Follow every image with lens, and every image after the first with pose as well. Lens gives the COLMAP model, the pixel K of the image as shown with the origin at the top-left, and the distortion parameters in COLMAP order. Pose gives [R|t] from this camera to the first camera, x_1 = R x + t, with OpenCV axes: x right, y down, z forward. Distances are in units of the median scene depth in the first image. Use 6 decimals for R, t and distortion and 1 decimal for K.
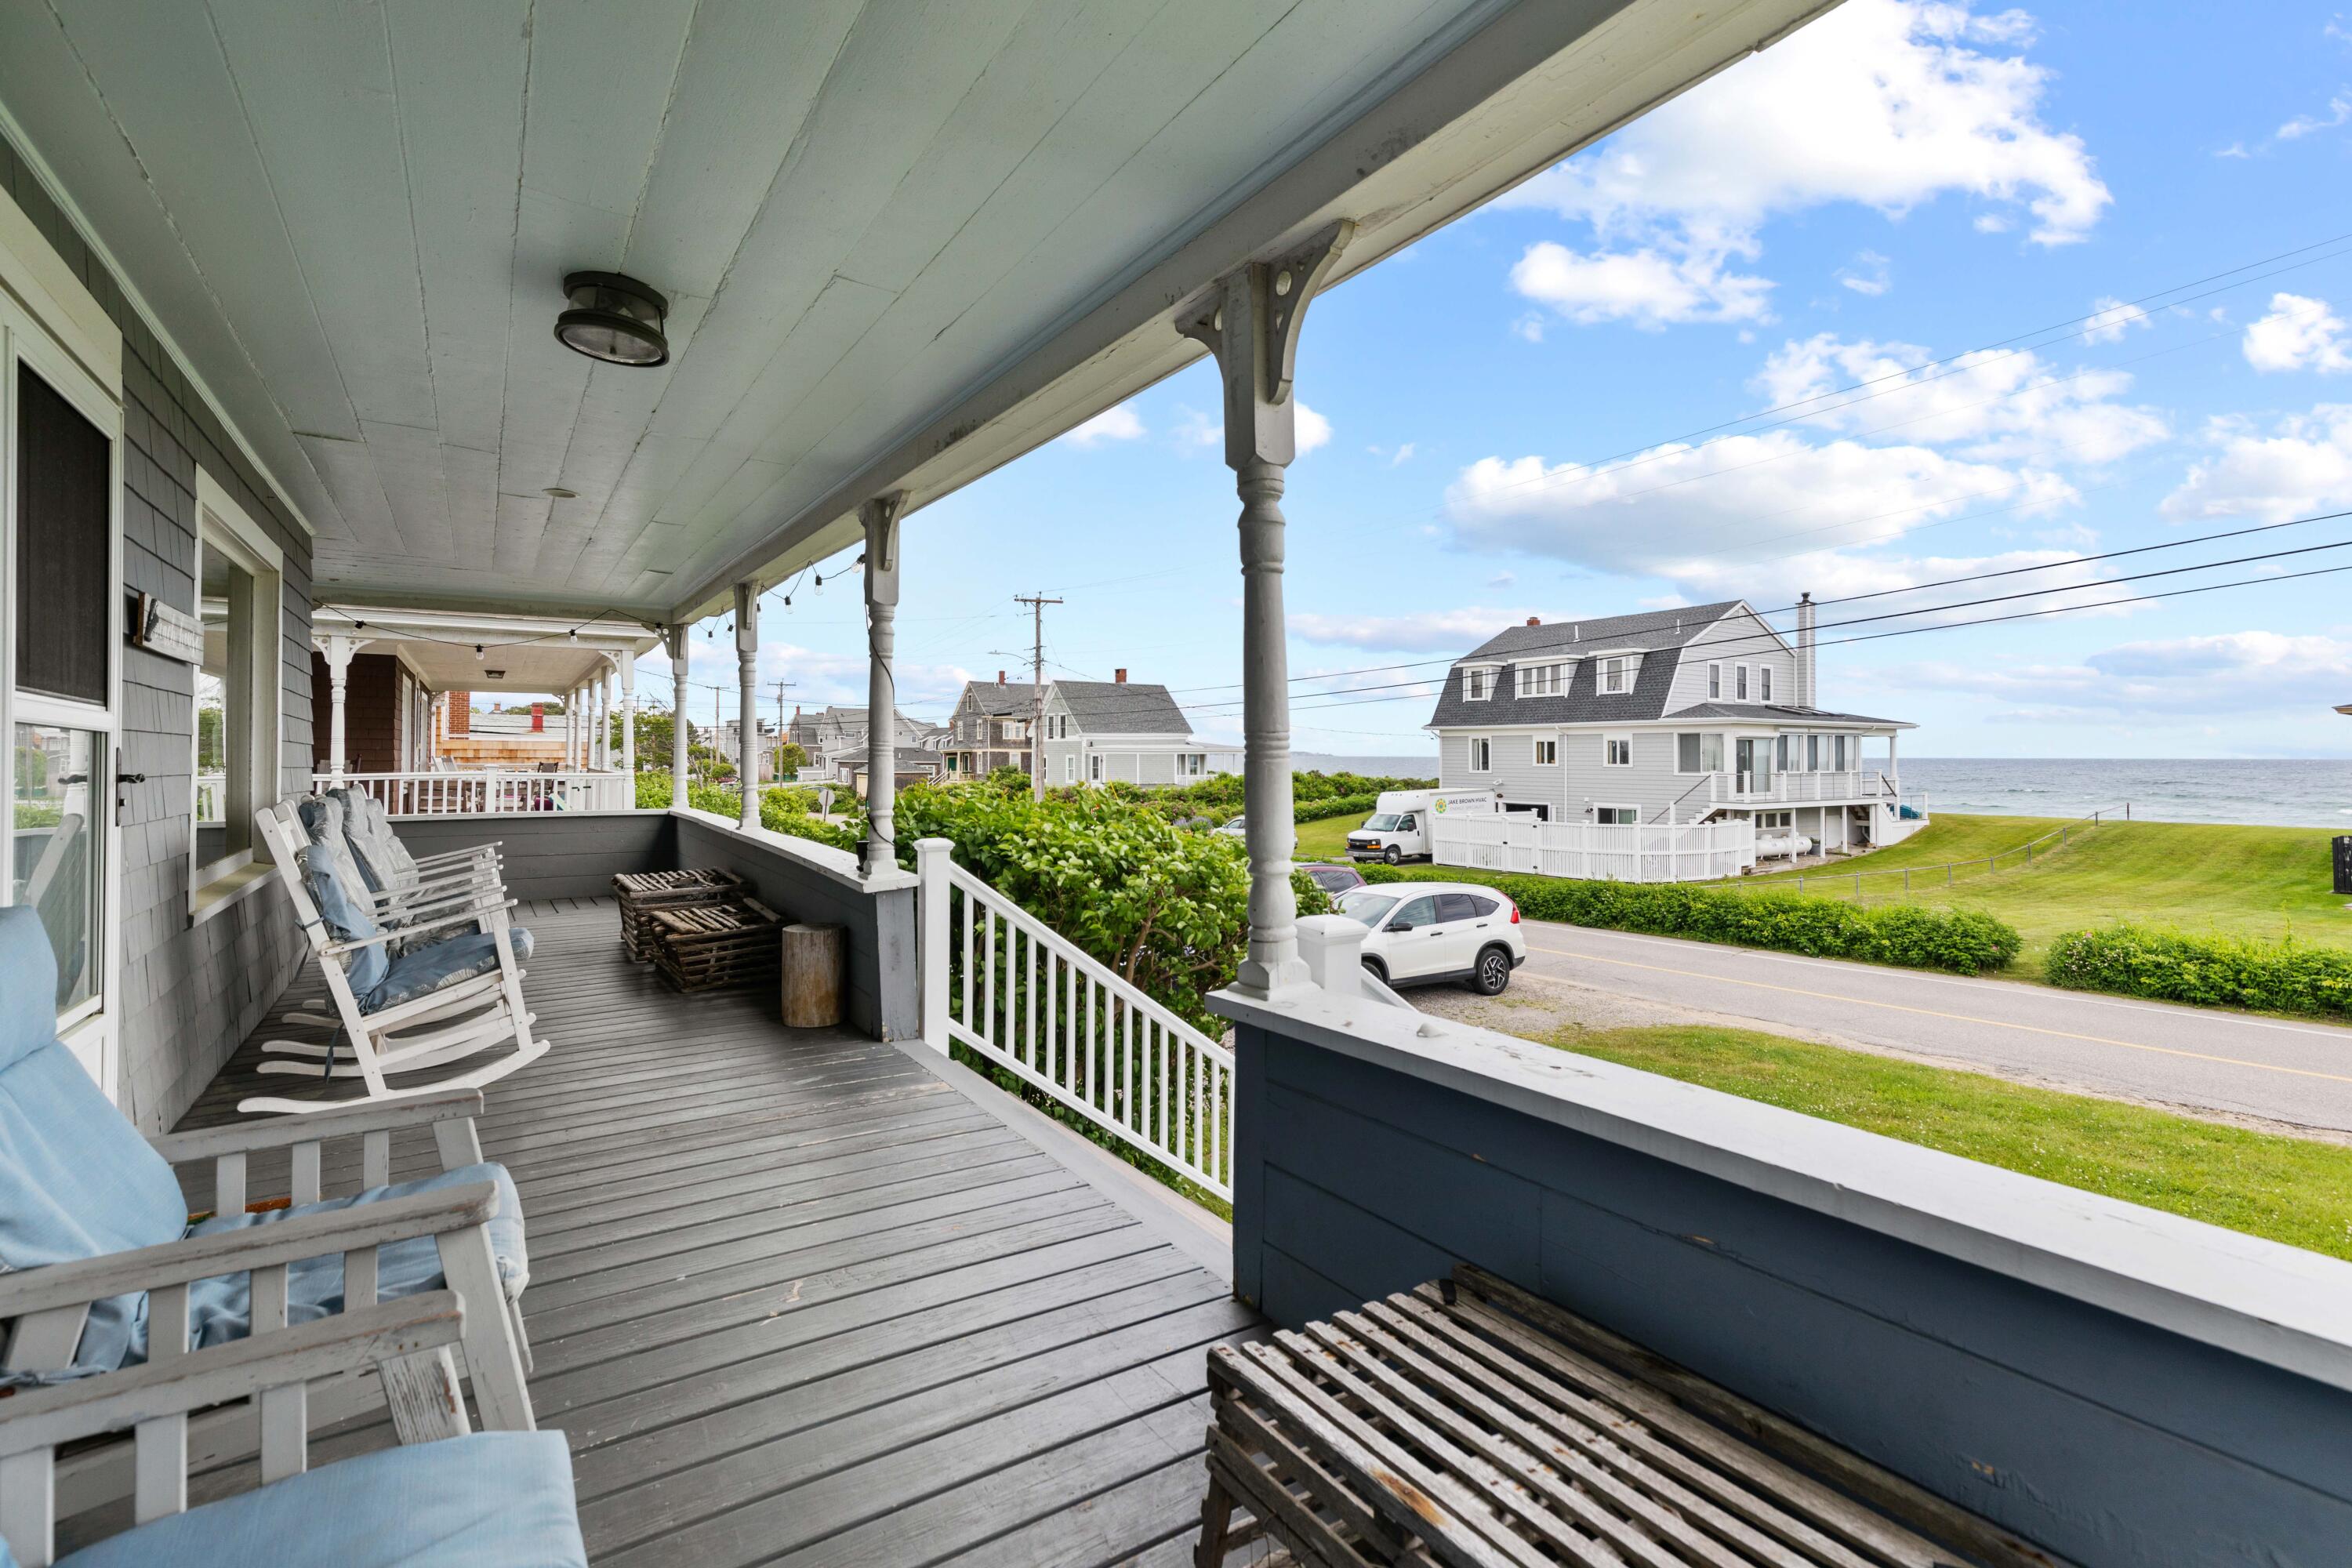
lens RADIAL K [[1079.1, 0, 1184.3], [0, 1079.1, 767.4], [0, 0, 1]] dist [0.000598, -0.000111]
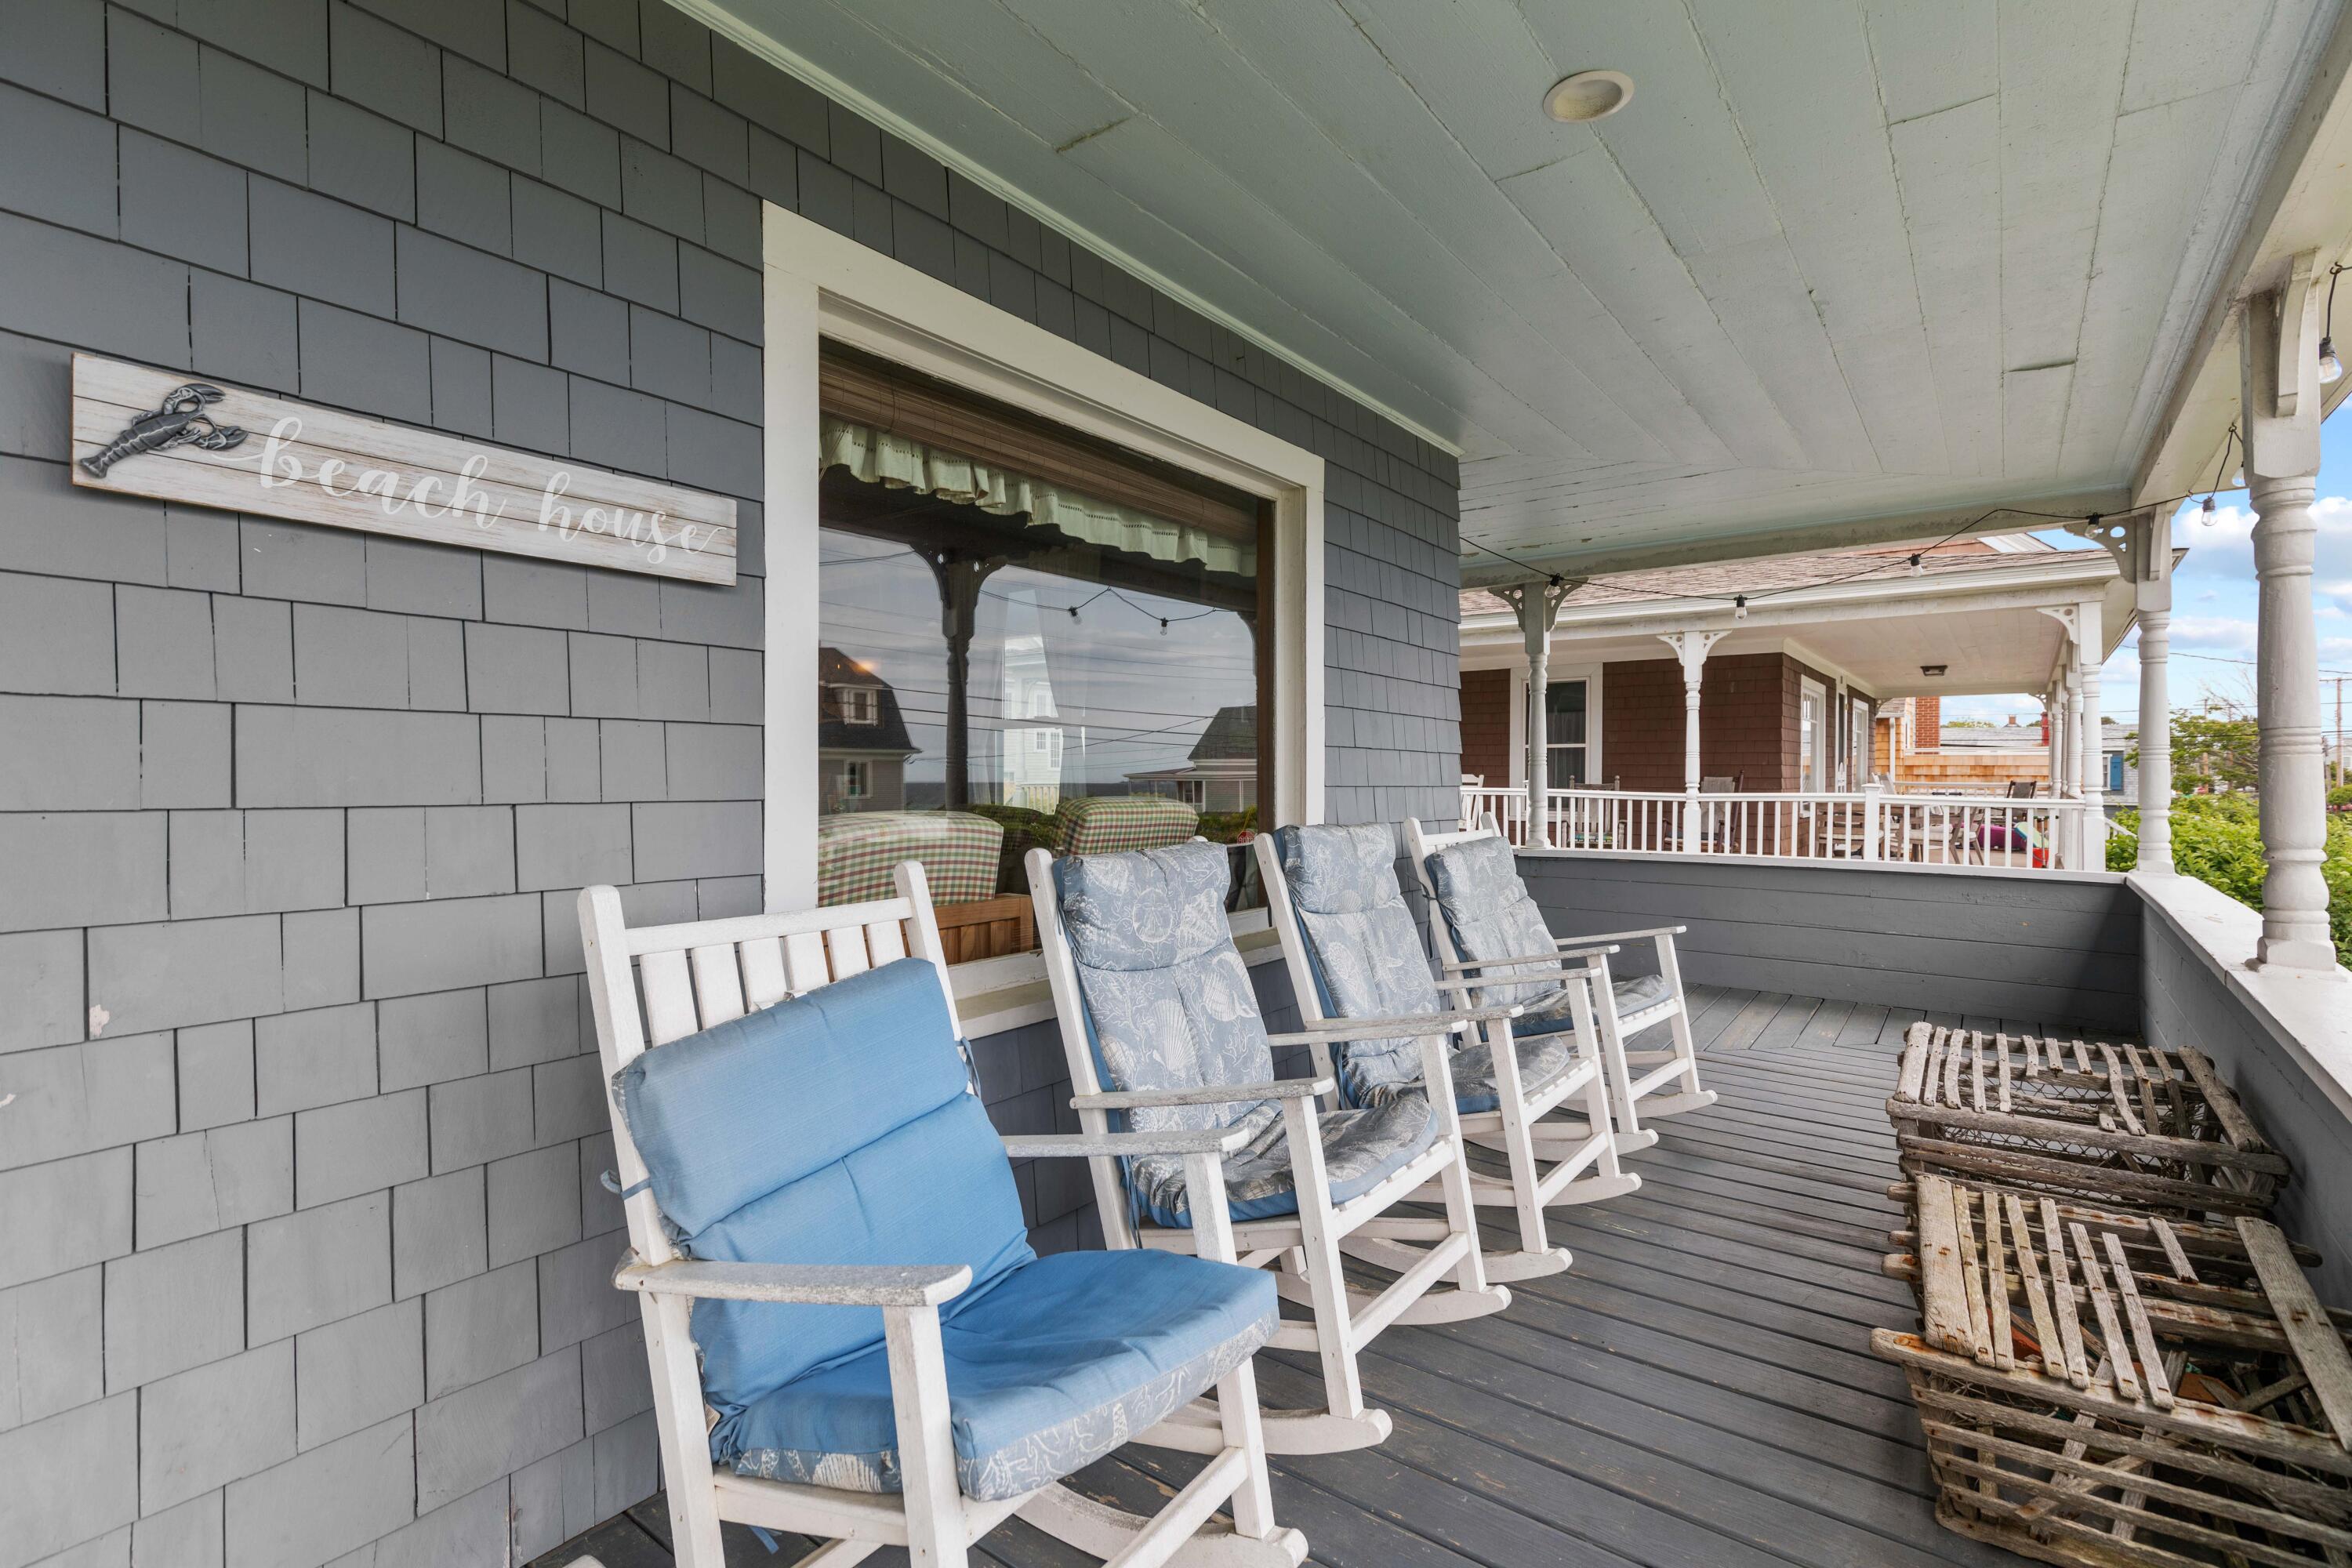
lens RADIAL K [[1079.1, 0, 1184.3], [0, 1079.1, 767.4], [0, 0, 1]] dist [0.000598, -0.000111]
pose [[0.338316, -0.004511, -0.941022, -0.120896], [-0.010981, 0.999902, -0.008741, -0.002639], [0.940969, 0.013290, 0.338233, 0.337990]]
